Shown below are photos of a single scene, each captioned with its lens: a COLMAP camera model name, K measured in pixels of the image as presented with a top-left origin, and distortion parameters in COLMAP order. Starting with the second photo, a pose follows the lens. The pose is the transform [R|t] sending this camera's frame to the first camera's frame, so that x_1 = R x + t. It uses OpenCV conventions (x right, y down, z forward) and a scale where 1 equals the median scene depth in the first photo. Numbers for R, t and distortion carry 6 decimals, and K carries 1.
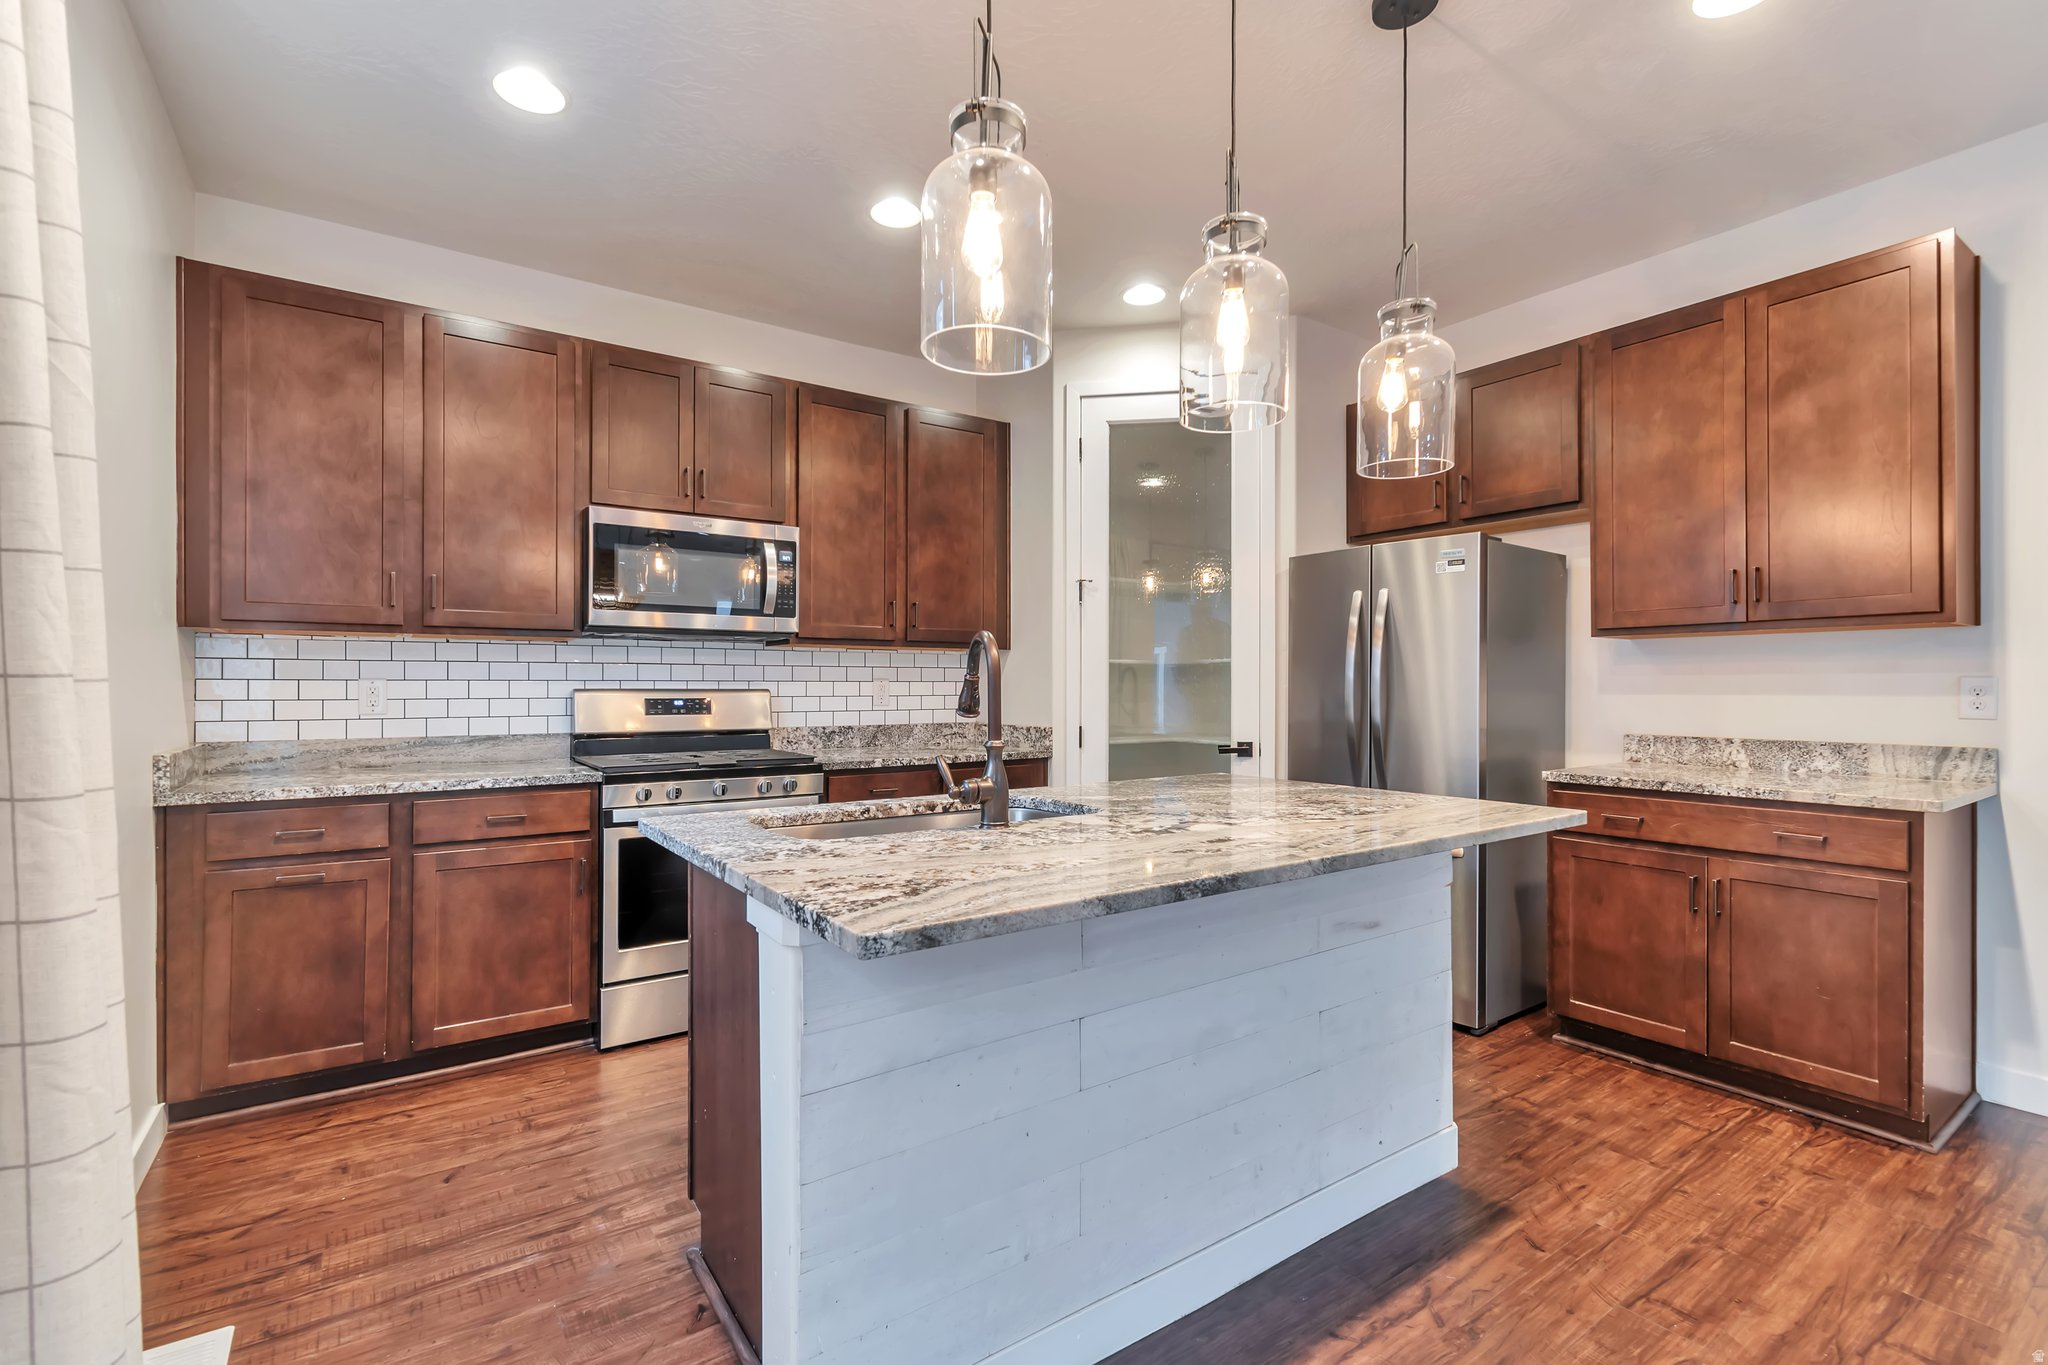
lens RADIAL K [[903.1, 0, 1030.5], [0, 903.1, 689.1], [0, 0, 1]] dist [0.002546, -0.000352]
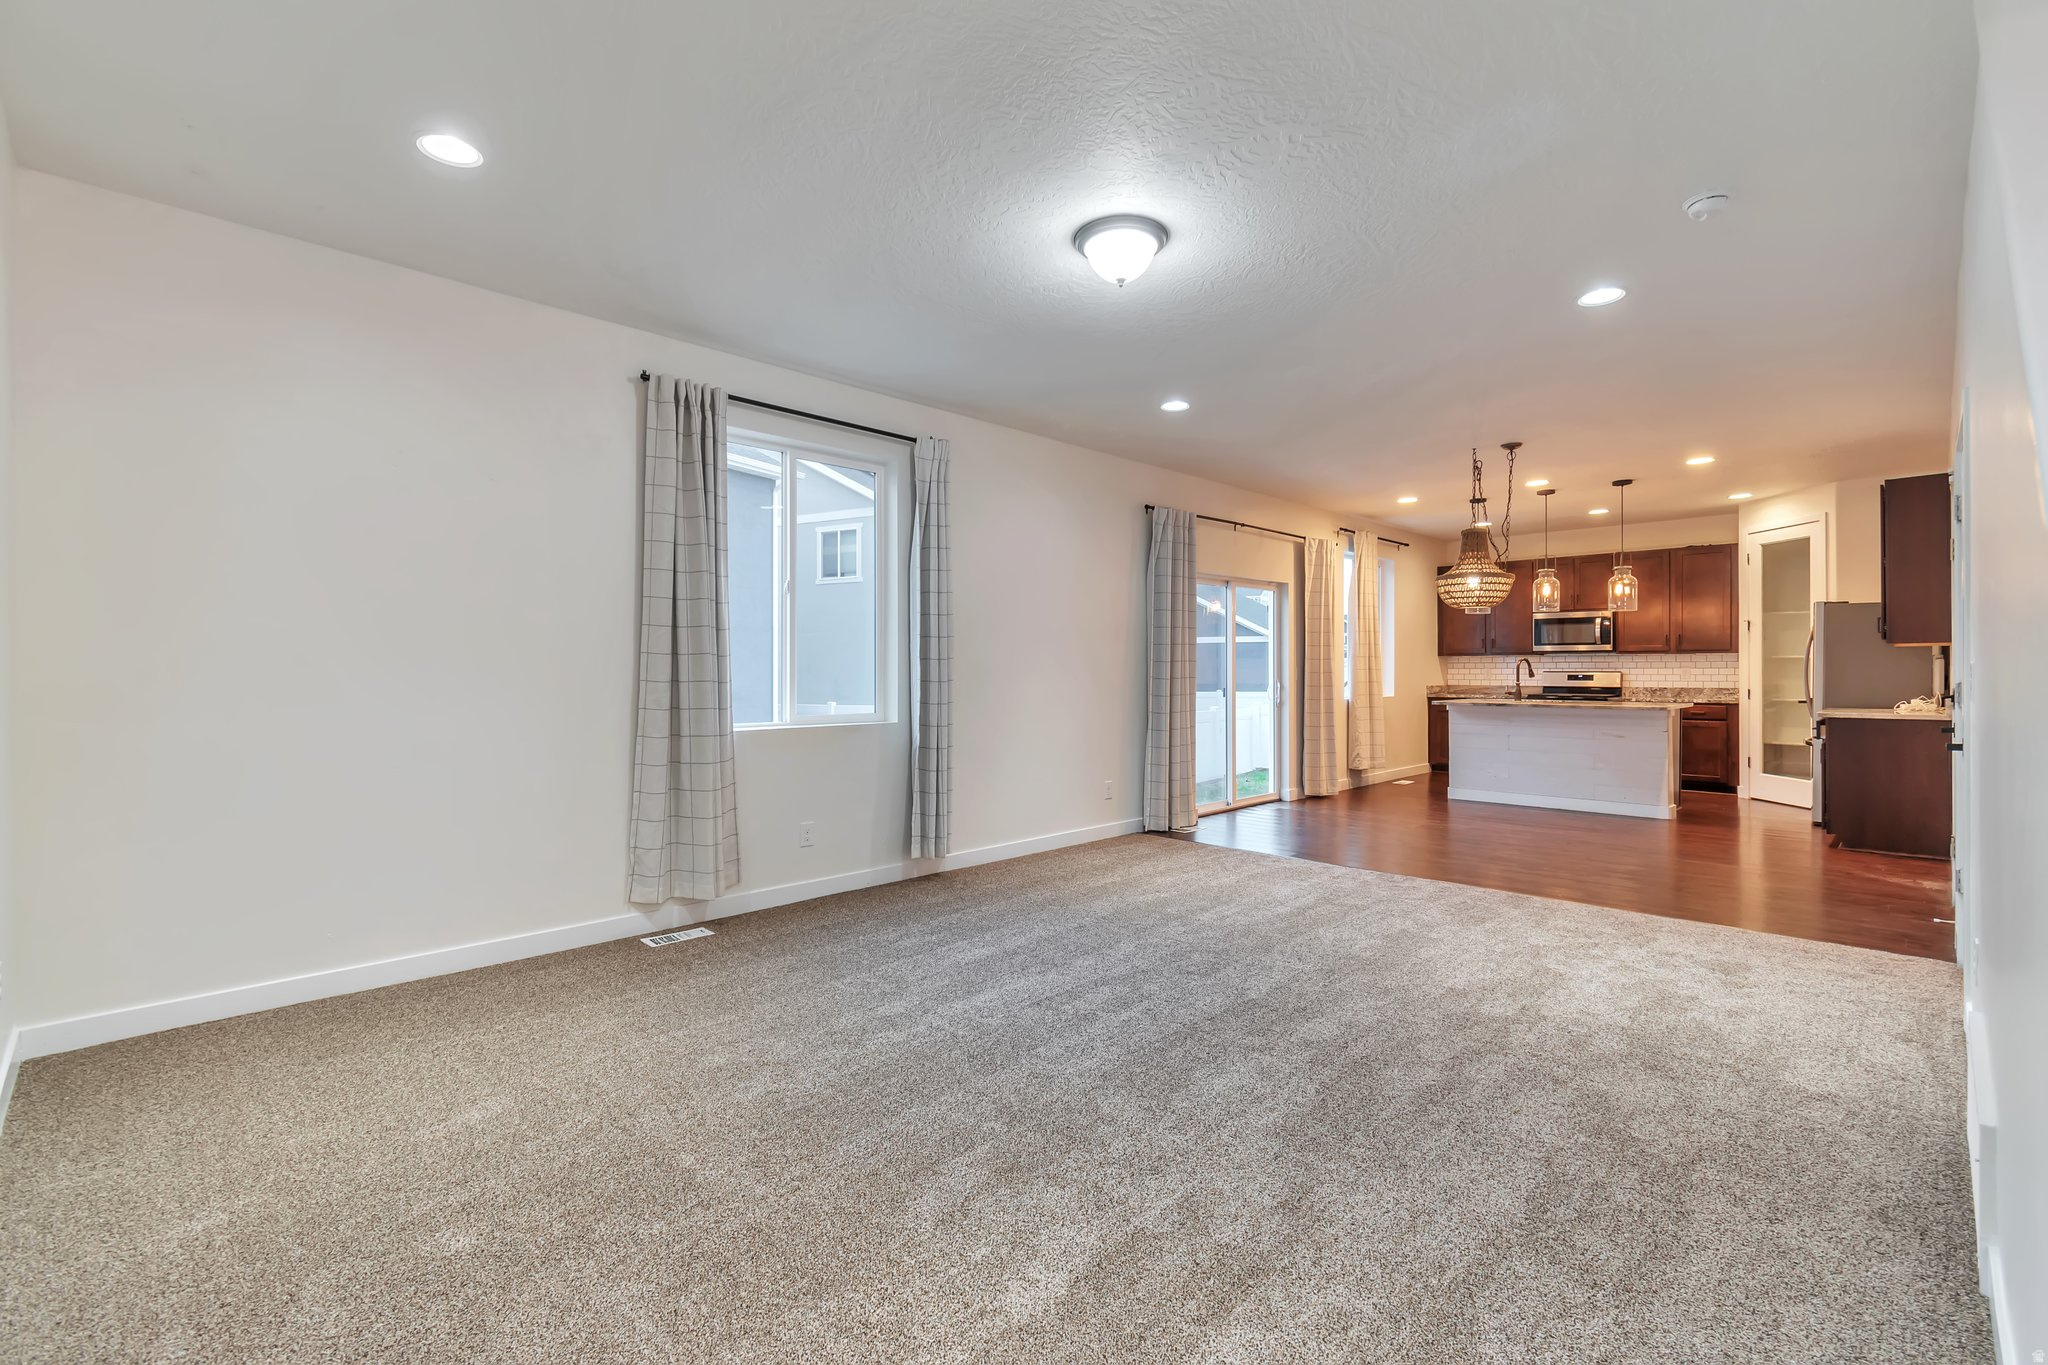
lens RADIAL K [[903.1, 0, 1030.0], [0, 903.1, 667.4], [0, 0, 1]] dist [0.002546, -0.000352]
pose [[0.169193, -0.002986, -0.985578, 2.148248], [-0.002791, 0.999990, -0.003509, 0.002664], [0.985579, 0.003344, 0.169183, -1.174899]]
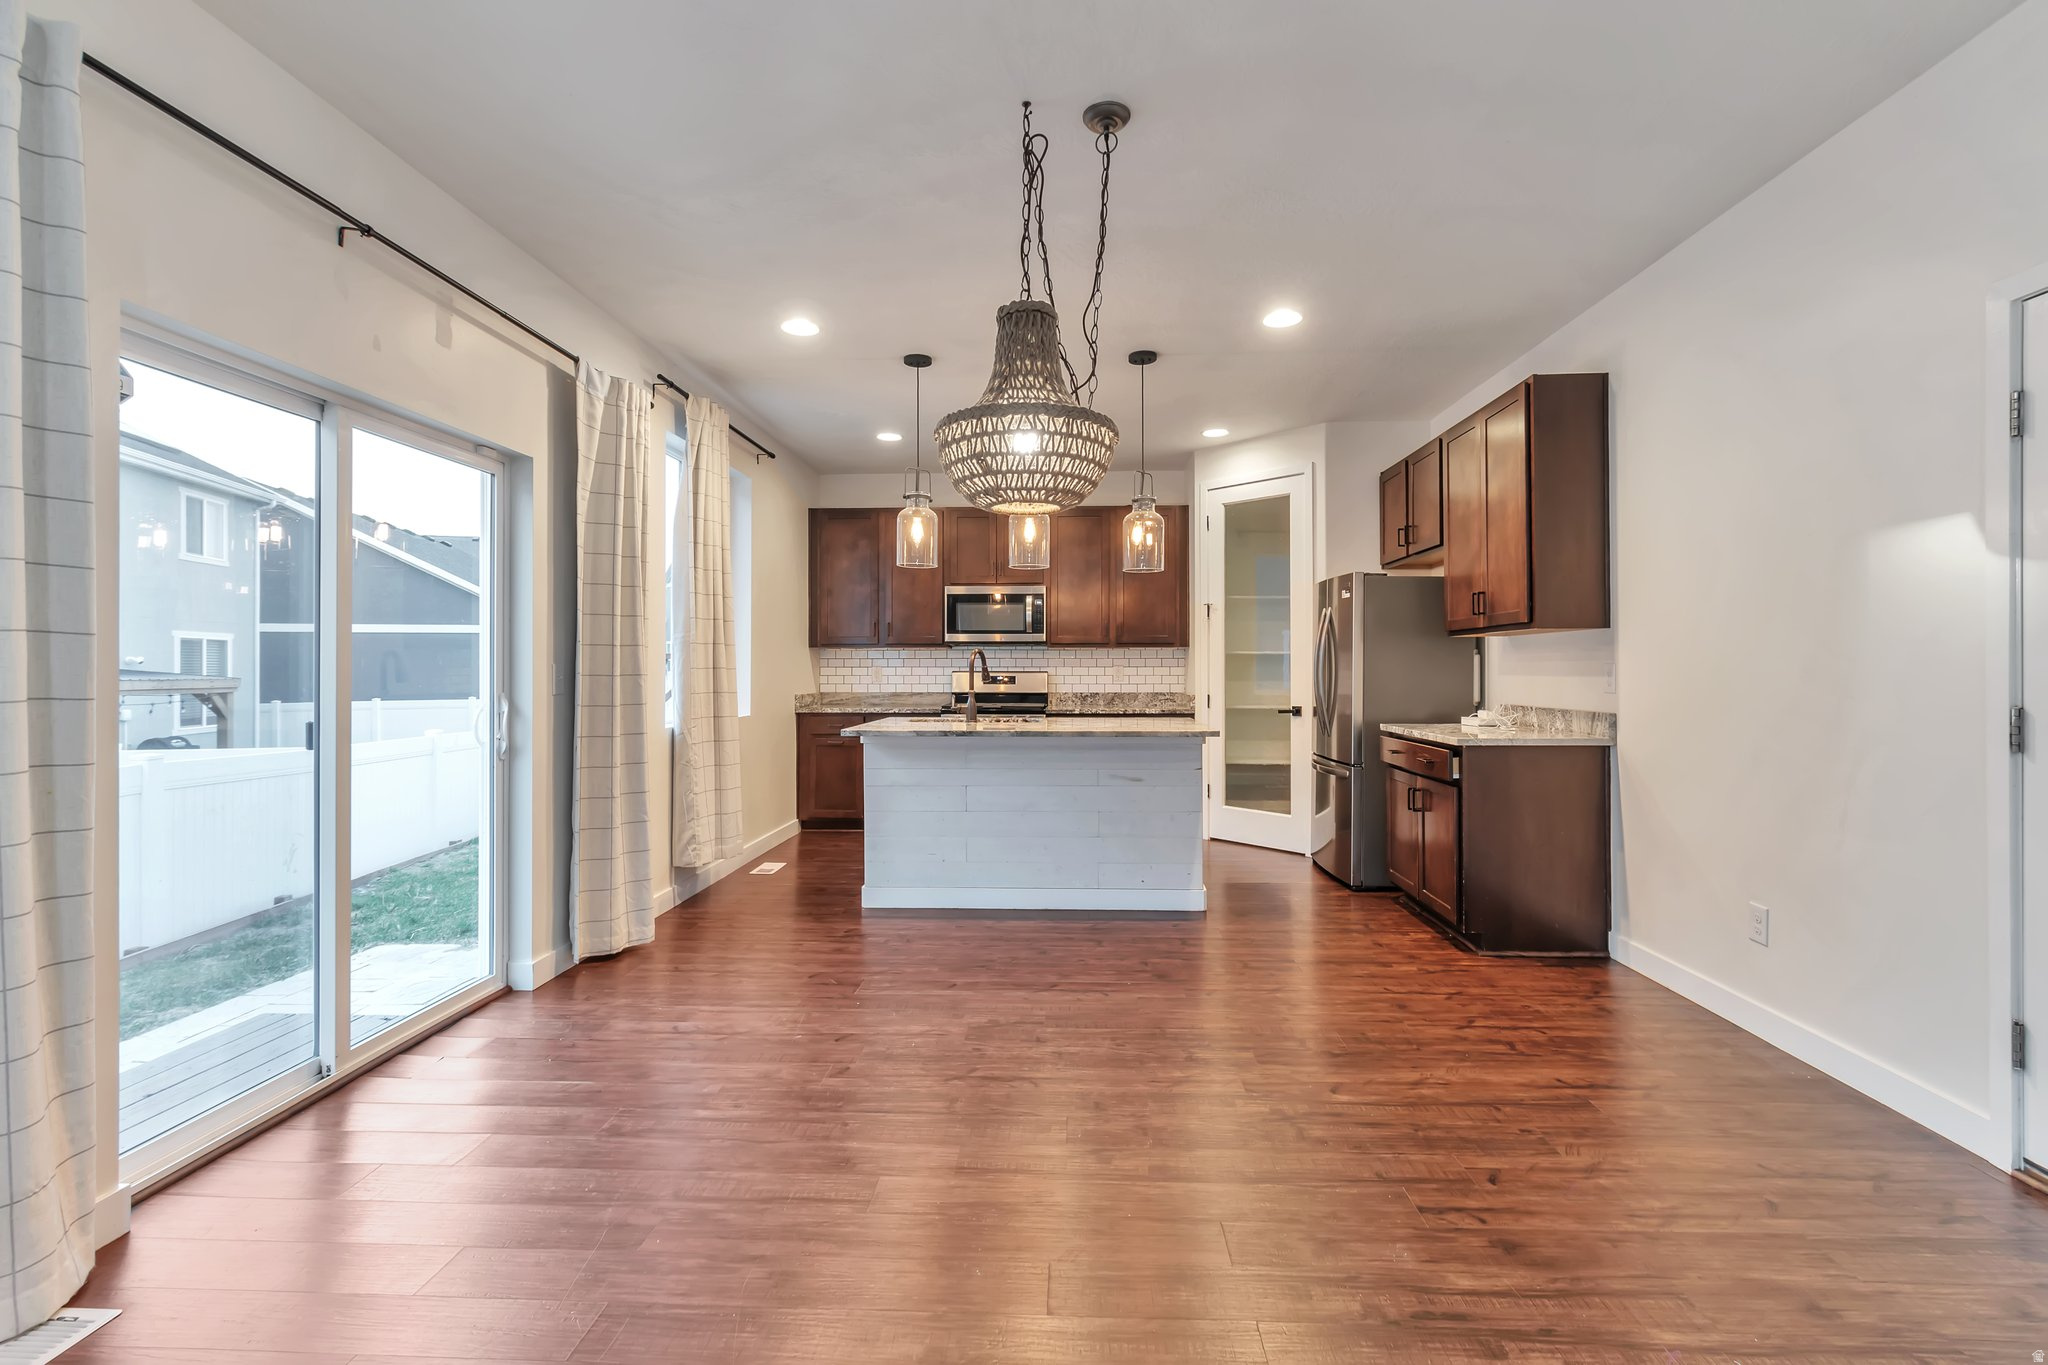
lens RADIAL K [[903.1, 0, 1043.1], [0, 903.1, 660.7], [0, 0, 1]] dist [0.002546, -0.000352]
pose [[0.795745, -0.005932, -0.605603, 0.918194], [-0.001592, 0.999928, -0.011887, 0.000637], [0.605630, 0.010423, 0.795678, -0.527011]]
